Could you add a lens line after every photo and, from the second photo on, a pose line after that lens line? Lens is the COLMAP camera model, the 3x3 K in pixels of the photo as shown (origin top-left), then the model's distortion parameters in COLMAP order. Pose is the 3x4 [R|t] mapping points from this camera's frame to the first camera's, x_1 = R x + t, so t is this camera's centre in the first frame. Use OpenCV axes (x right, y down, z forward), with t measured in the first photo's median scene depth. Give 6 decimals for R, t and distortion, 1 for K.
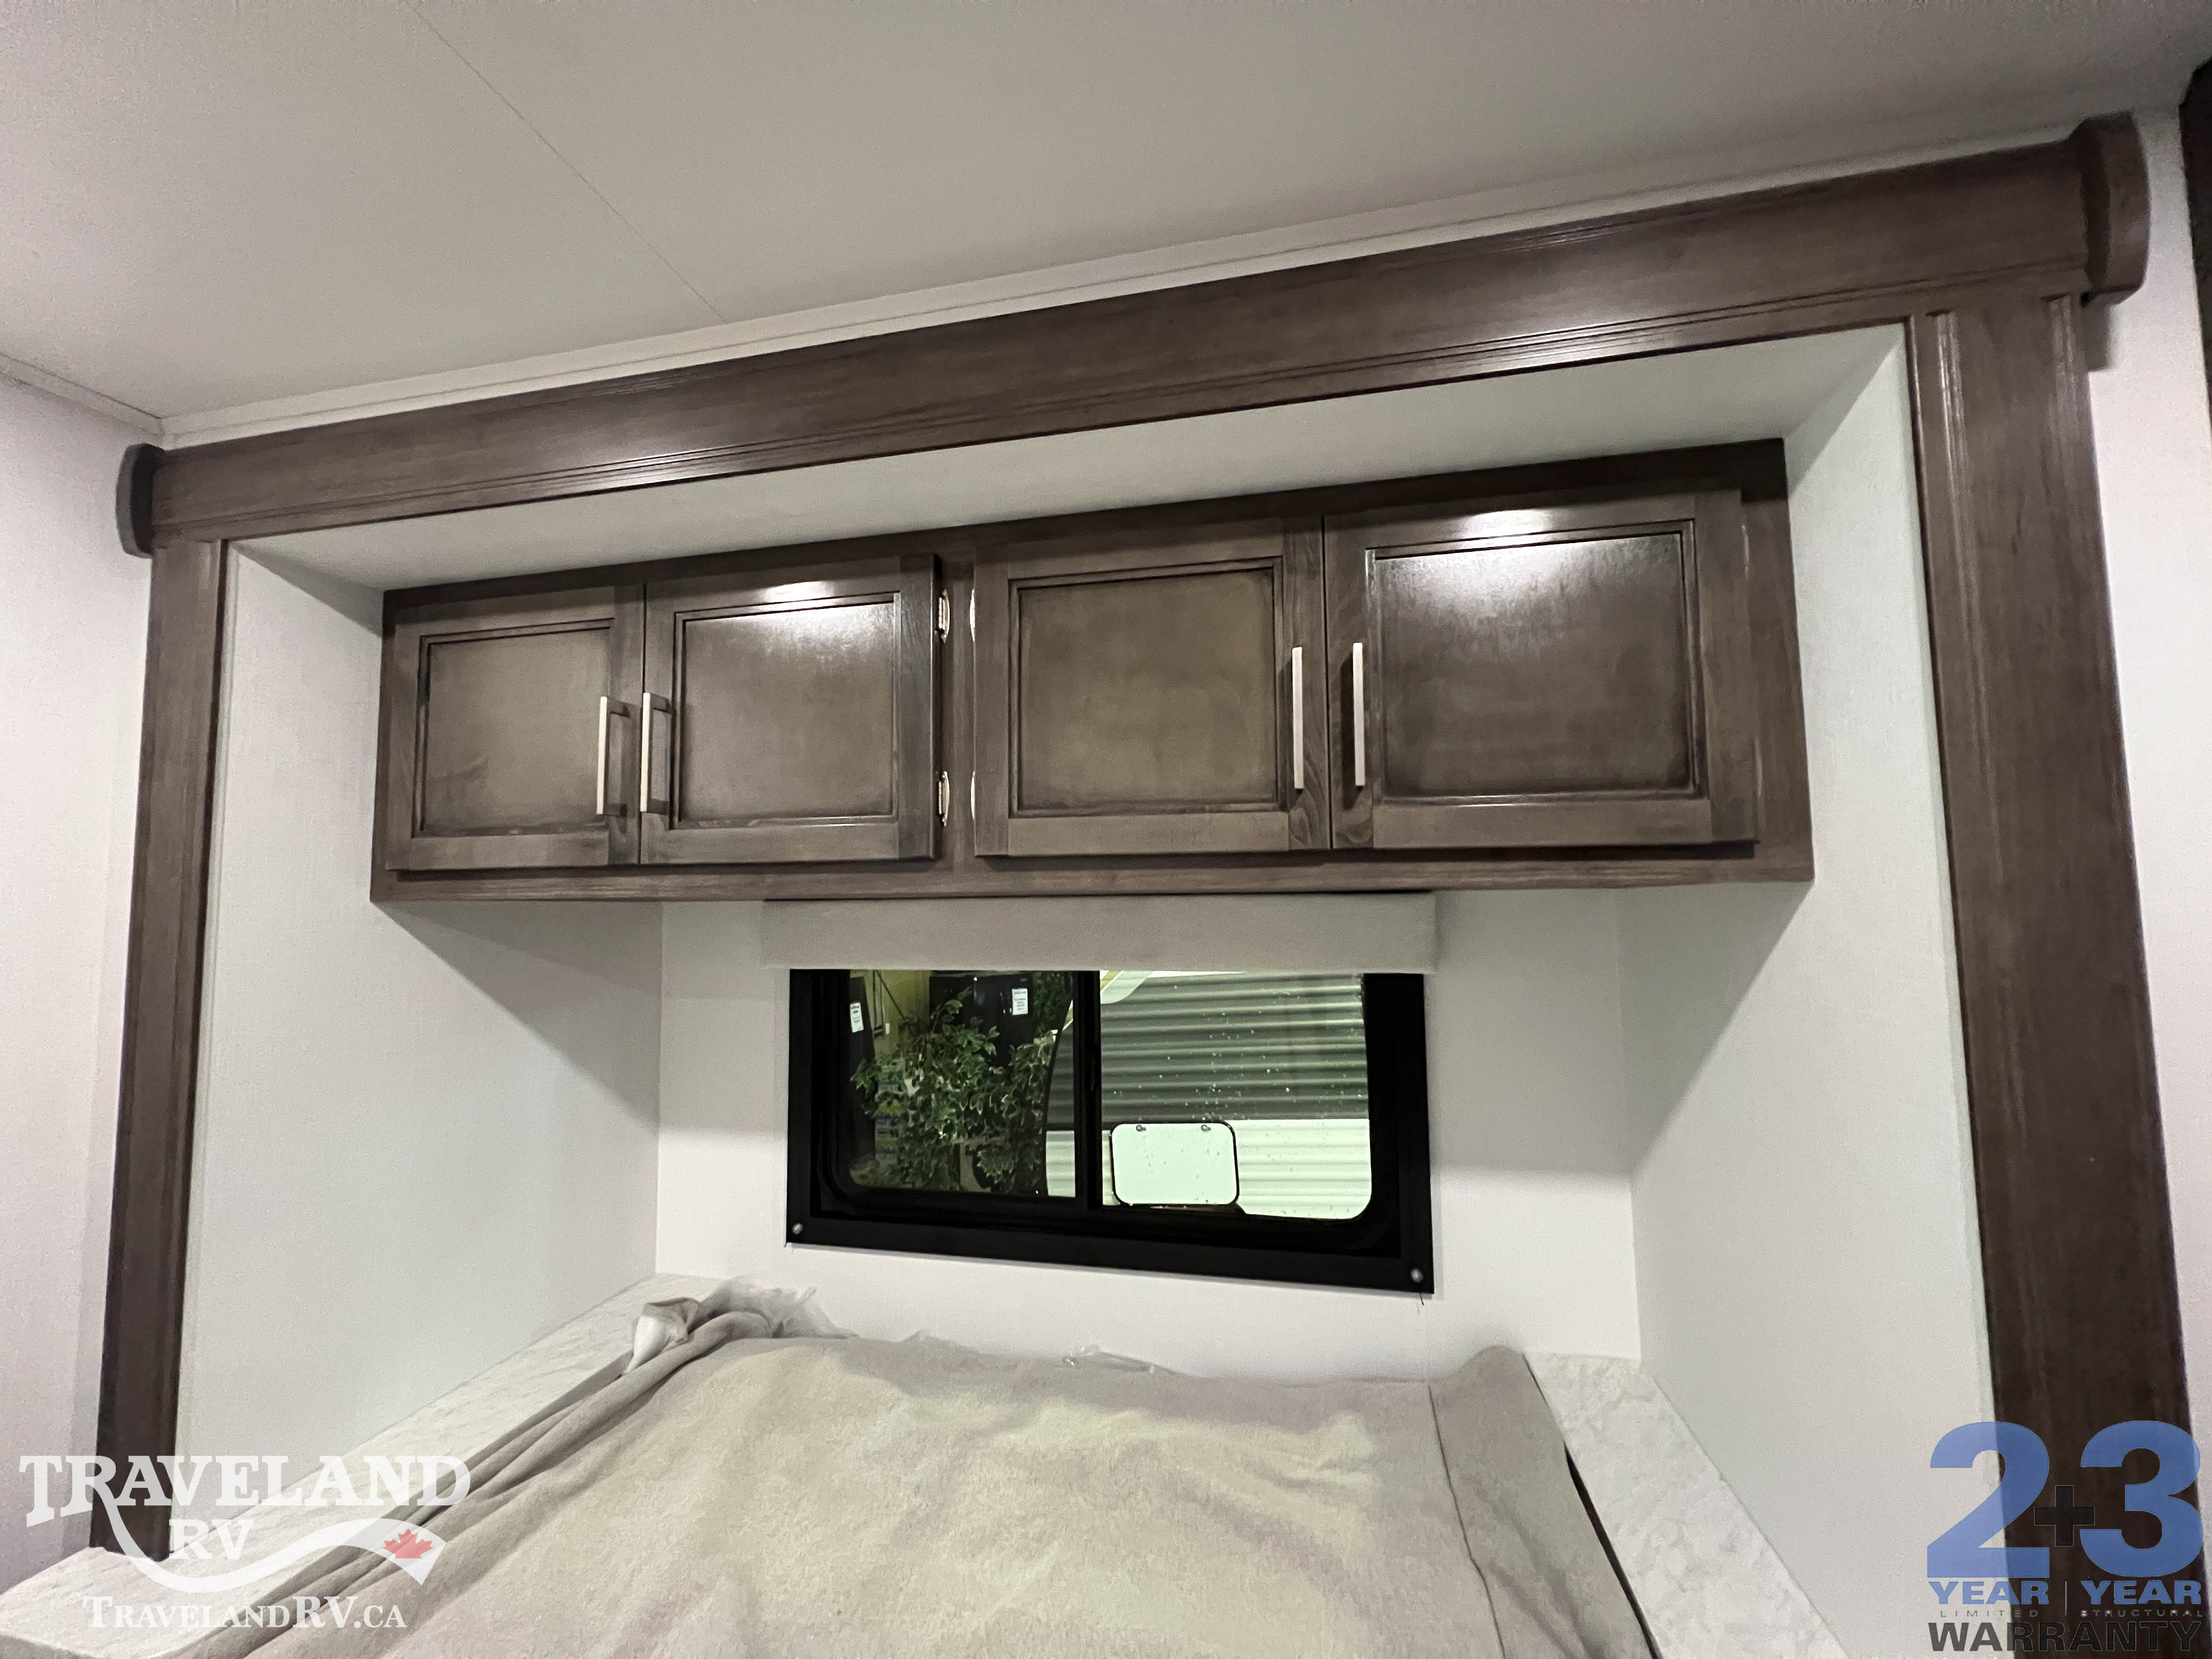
lens RADIAL K [[889.1, 0, 1111.3], [0, 889.1, 836.5], [0, 0, 1]] dist [0.000373, -0.000156]
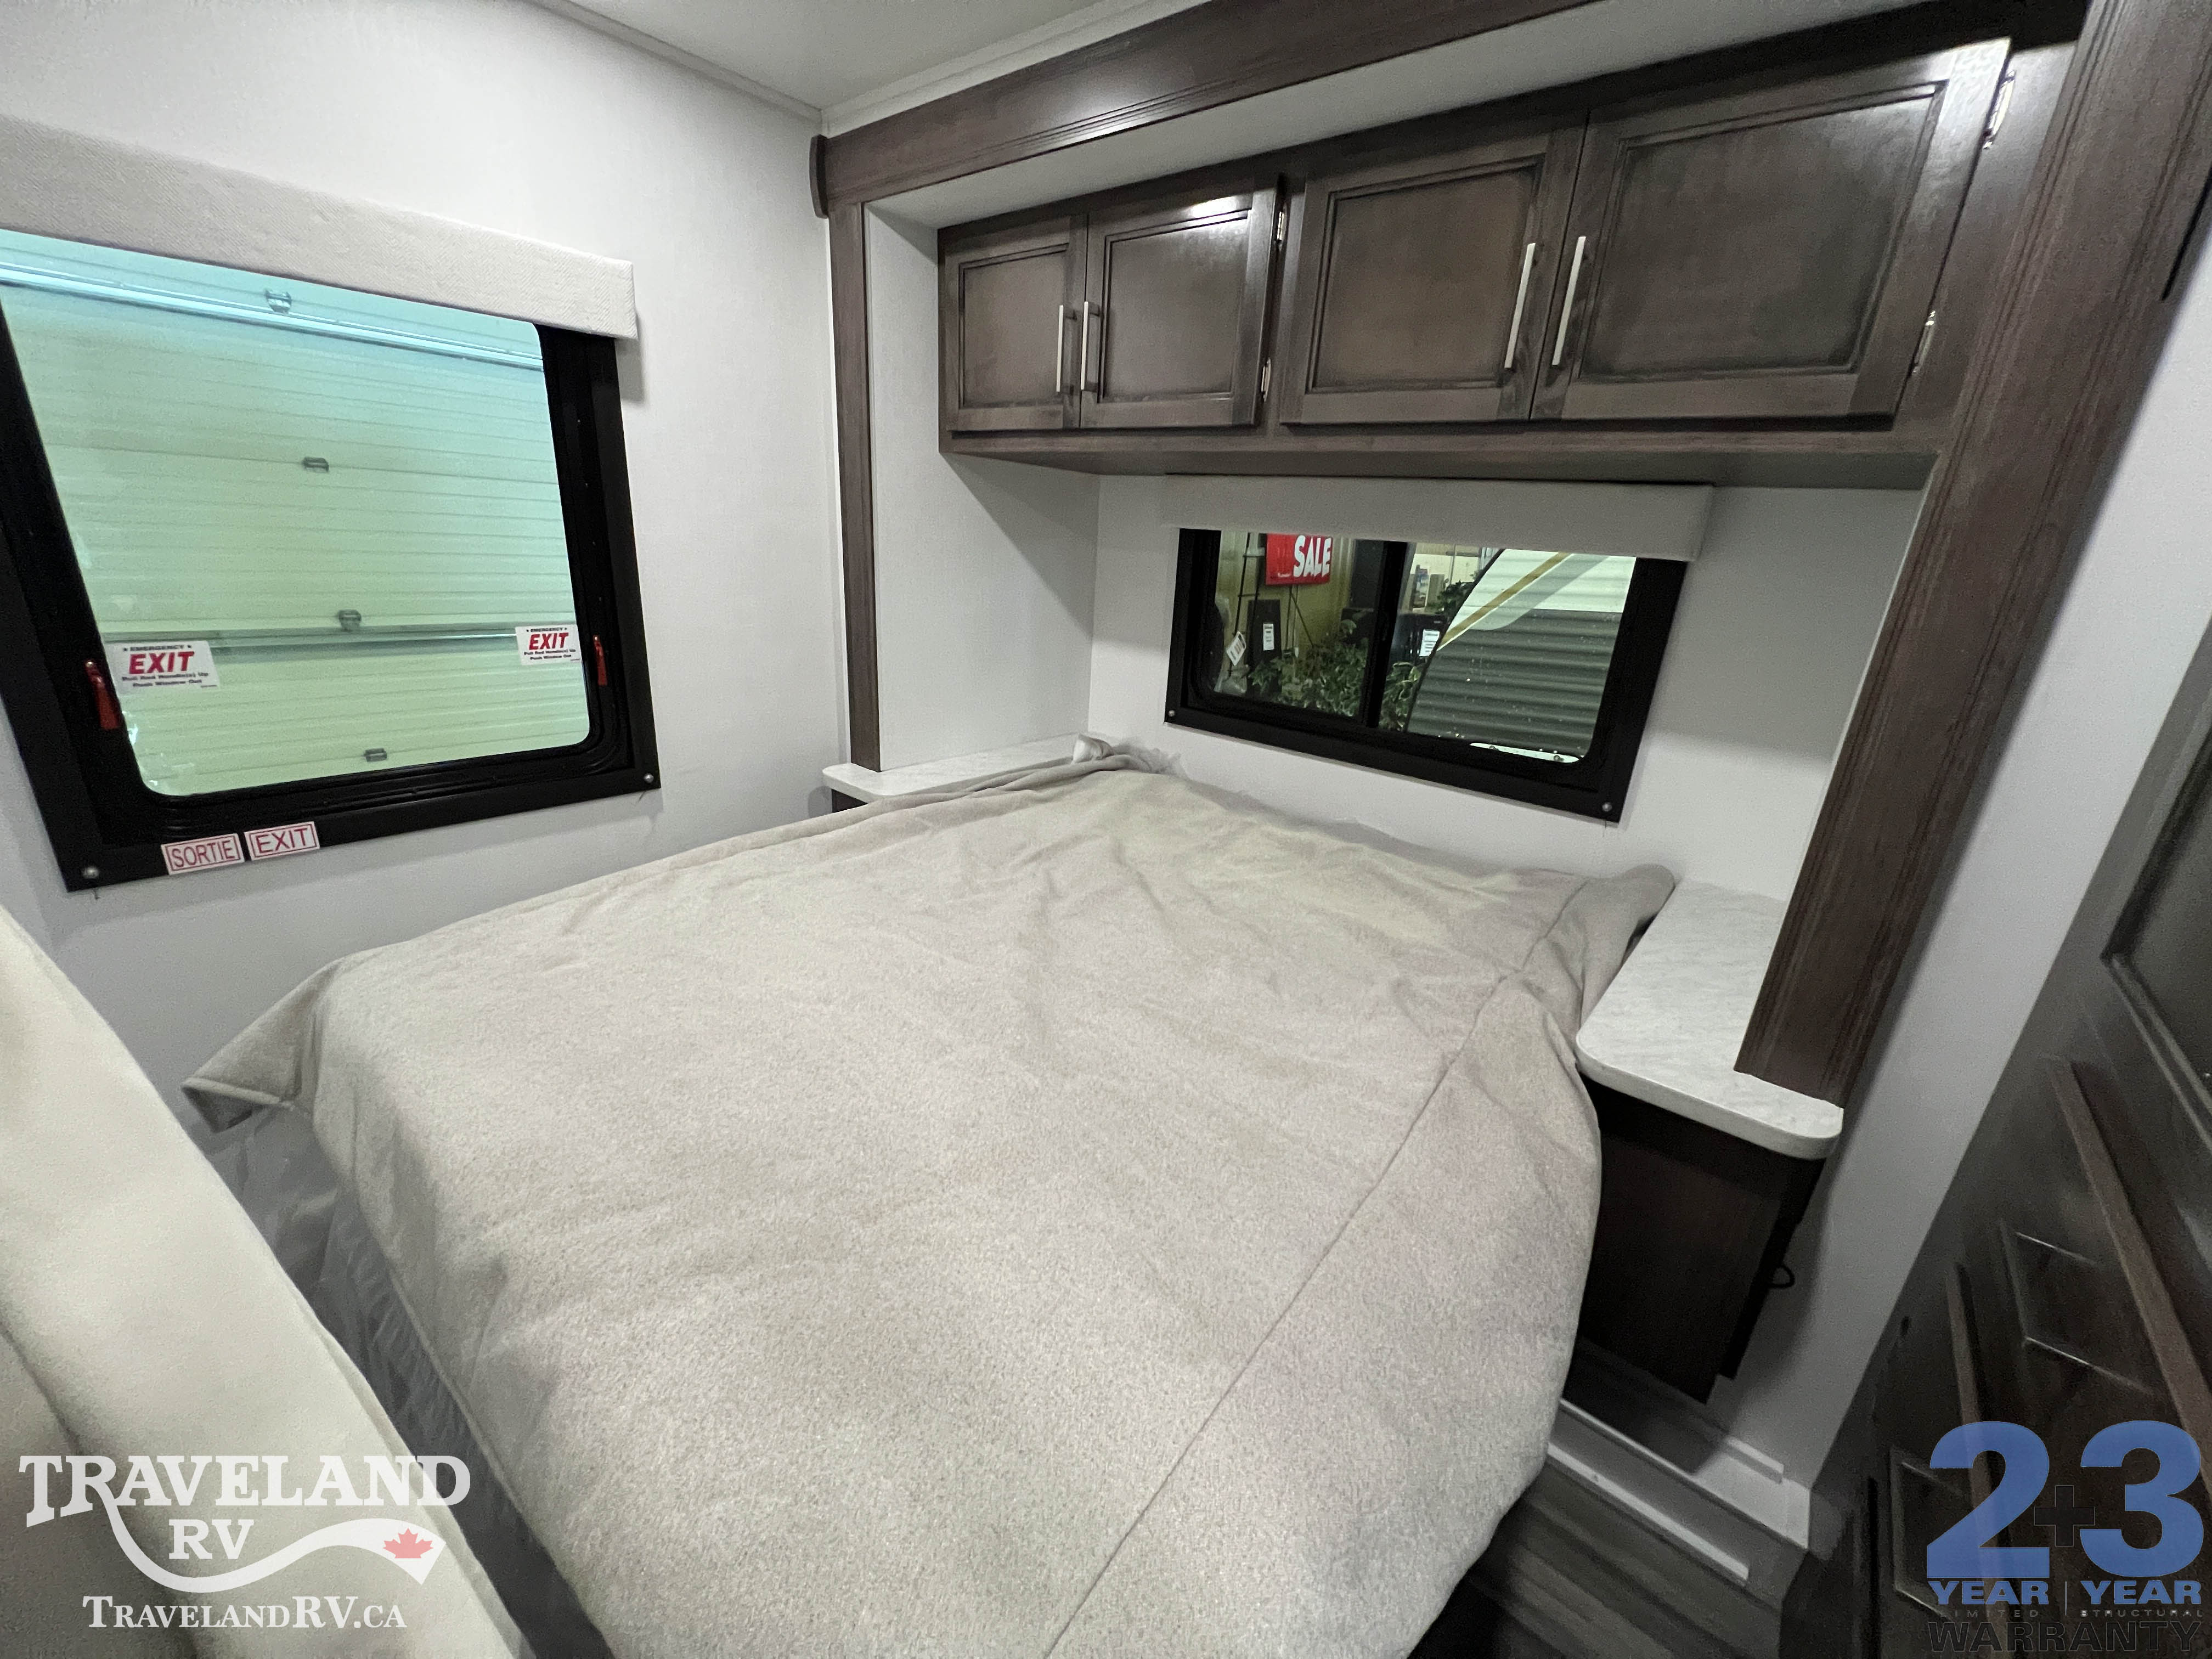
lens RADIAL K [[875.9, 0, 1116.6], [0, 875.9, 828.9], [0, 0, 1]] dist [-0.000453, -0.000160]
pose [[0.889922, 0.210193, -0.404793, 0.290184], [-0.039884, 0.919947, 0.390009, 0.073928], [0.454365, -0.330933, 0.827065, -0.464602]]
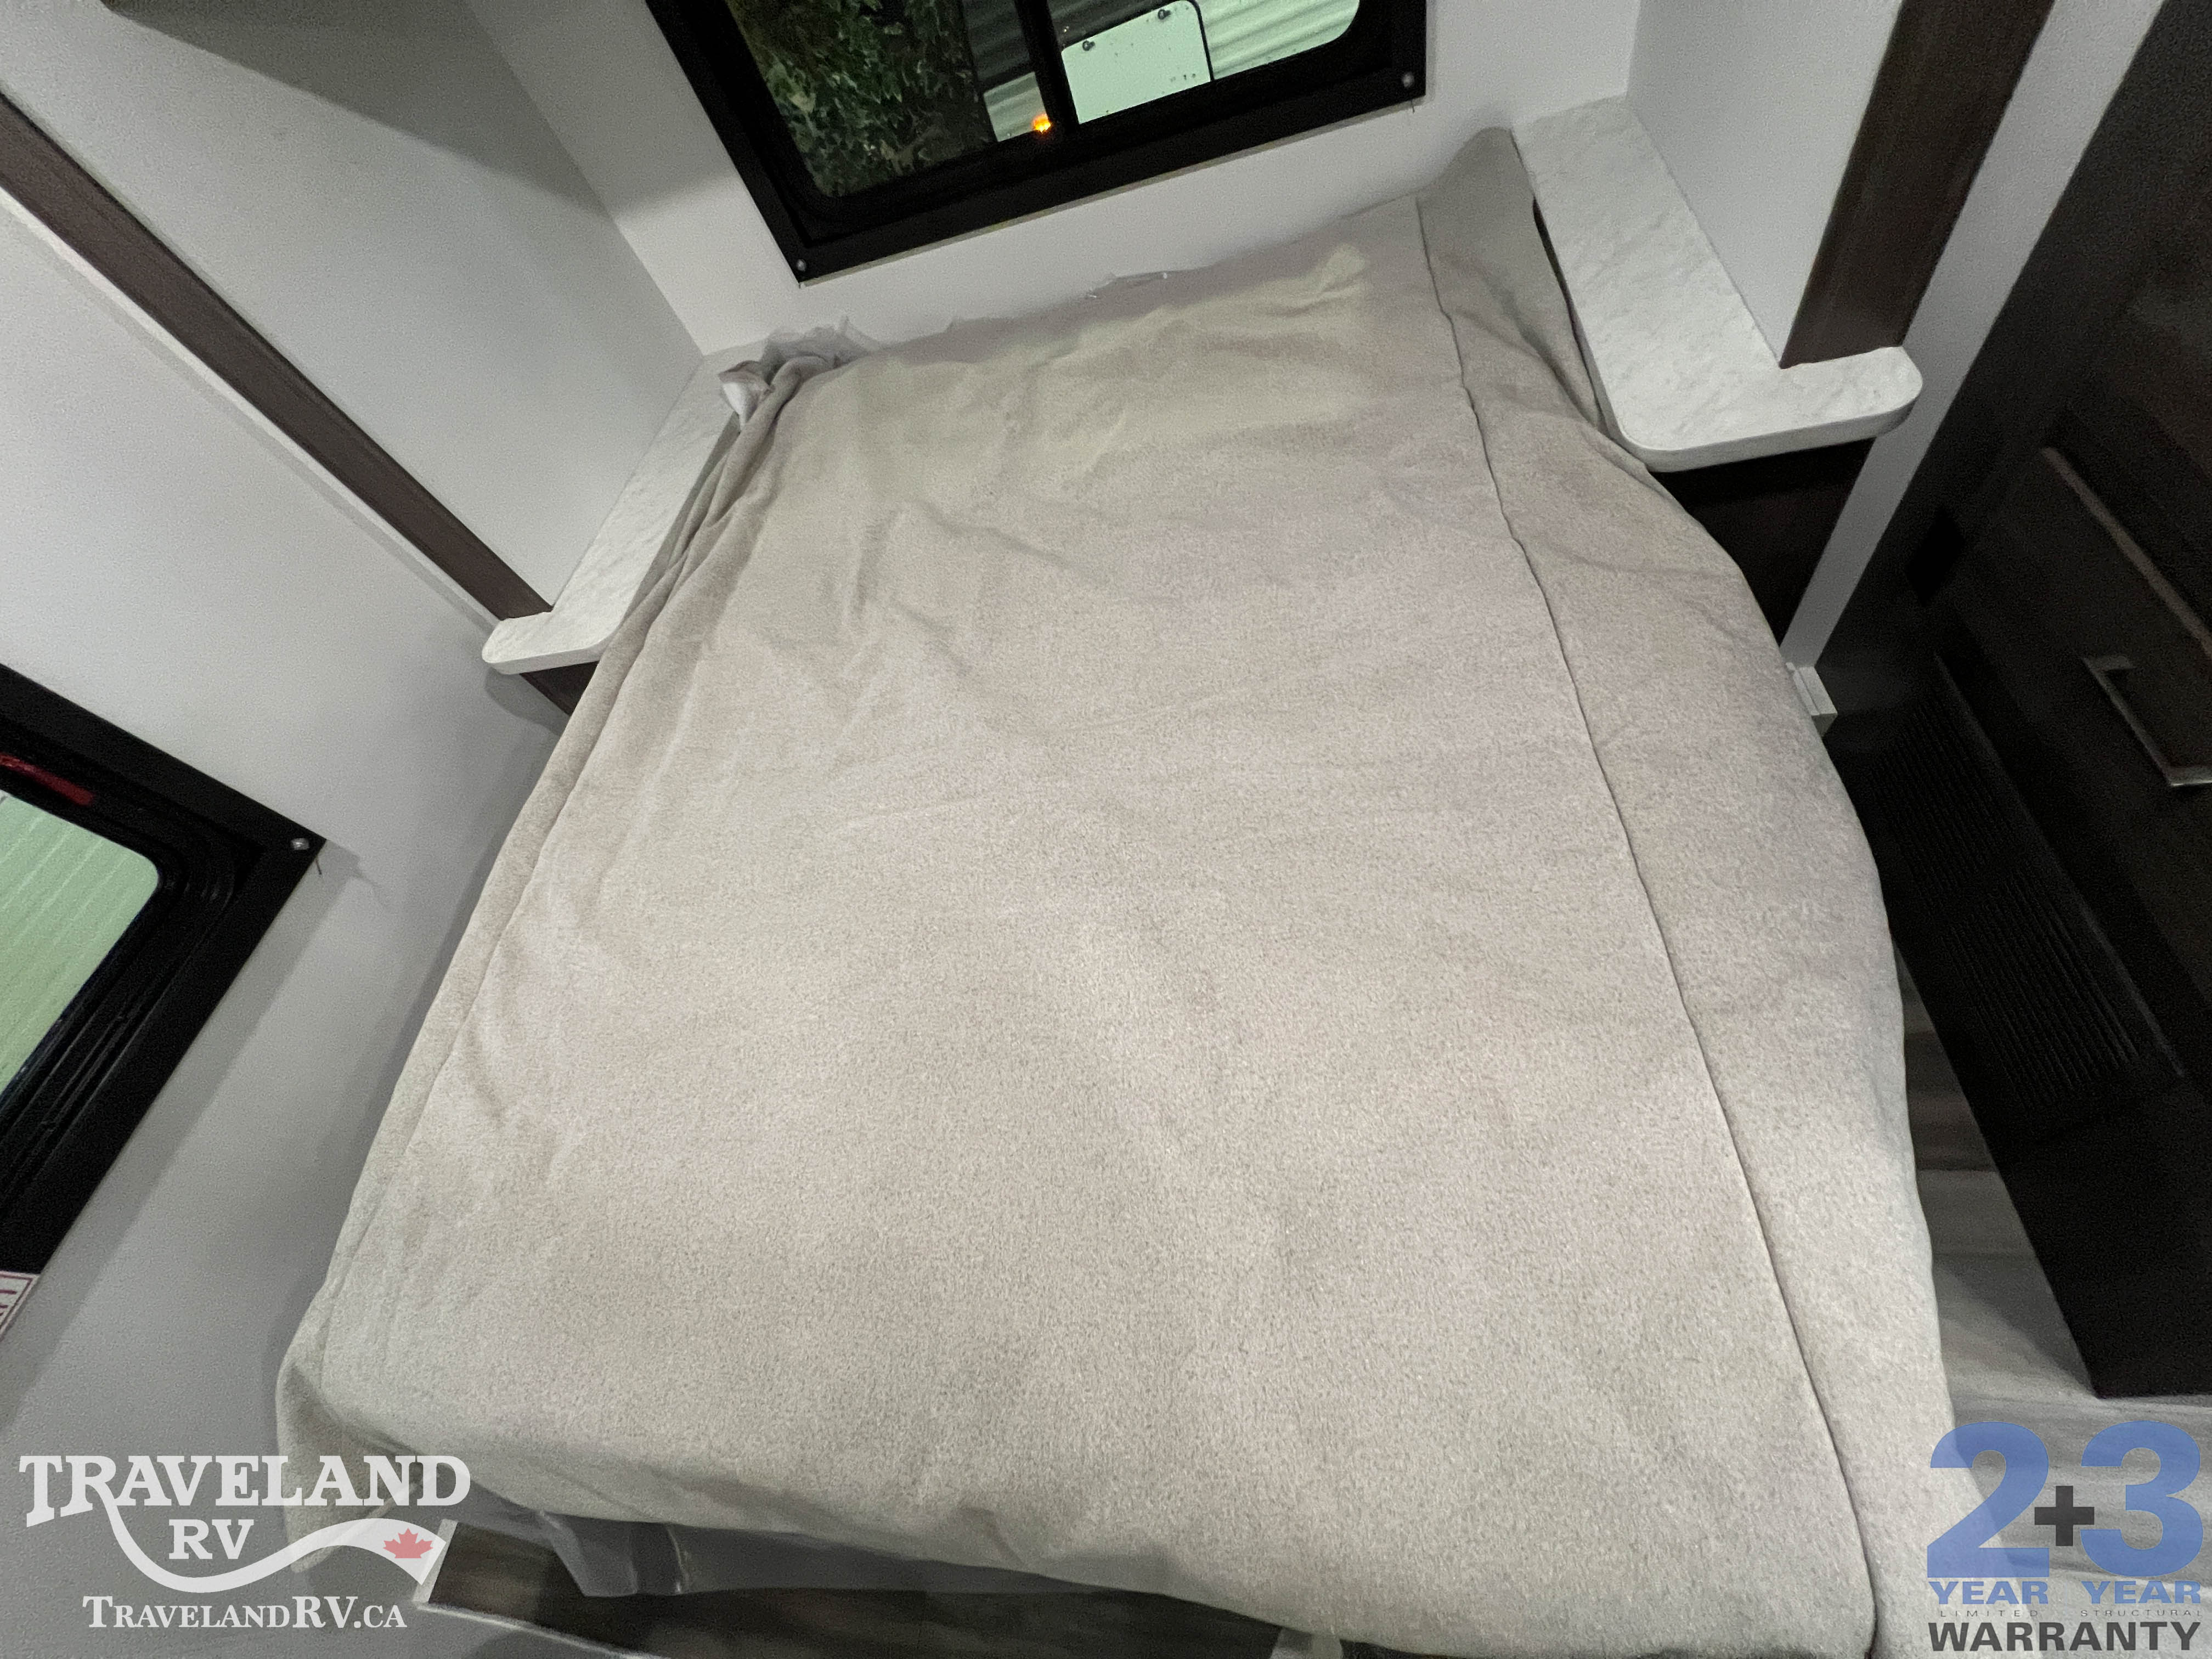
lens RADIAL K [[892.2, 0, 1114.7], [0, 892.2, 823.3], [0, 0, 1]] dist [-0.000874, -0.000029]
pose [[0.954769, -0.259330, -0.145477, -0.038410], [0.259876, 0.490003, 0.832082, -0.004988], [-0.144500, -0.832253, 0.535234, -0.193710]]
